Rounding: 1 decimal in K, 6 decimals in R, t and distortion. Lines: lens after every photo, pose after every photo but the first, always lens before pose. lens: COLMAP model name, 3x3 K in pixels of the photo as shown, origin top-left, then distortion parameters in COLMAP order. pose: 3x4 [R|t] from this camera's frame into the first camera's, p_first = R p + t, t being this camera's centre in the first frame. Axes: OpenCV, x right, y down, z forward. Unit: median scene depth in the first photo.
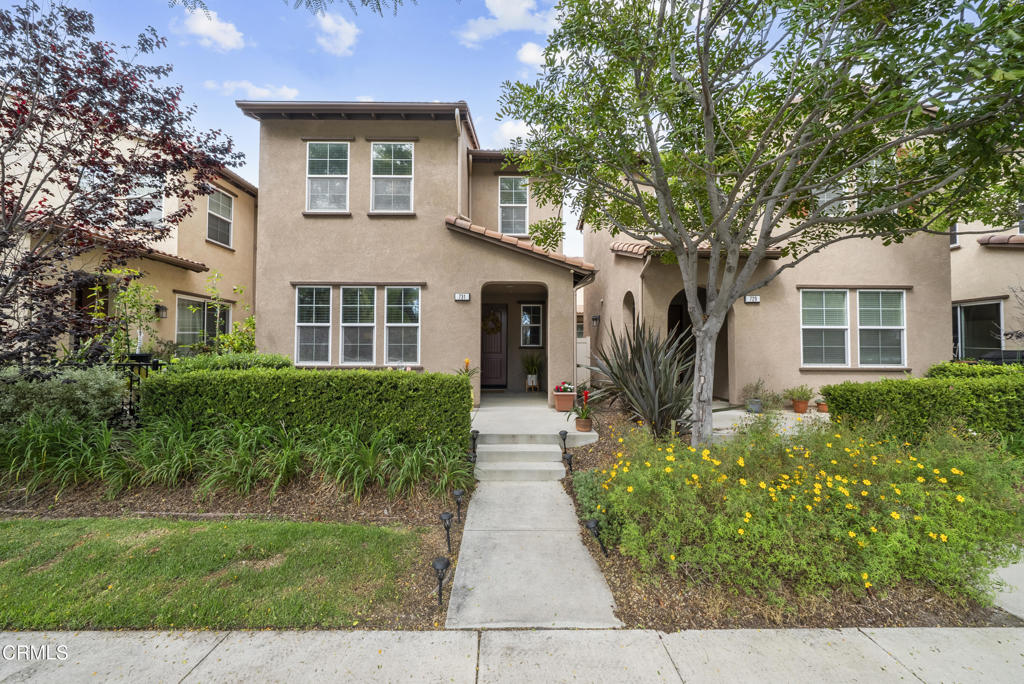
lens RADIAL K [[374.6, 0, 512.0], [0, 374.6, 342.0], [0, 0, 1]] dist [-0.001443, -0.000017]
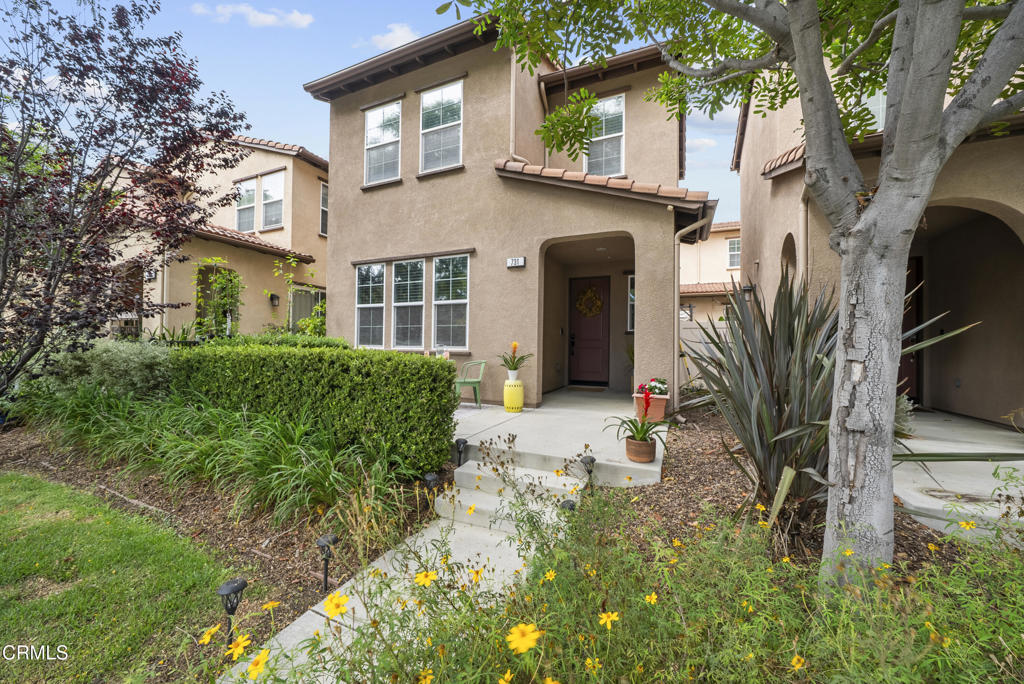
lens RADIAL K [[383.9, 0, 512.0], [0, 383.9, 342.0], [0, 0, 1]] dist [-0.002948, -0.000093]
pose [[0.902815, 0.001633, -0.430026, 0.199507], [0.001595, 0.999973, 0.007146, 0.037723], [0.430026, -0.007137, 0.902788, 0.285971]]
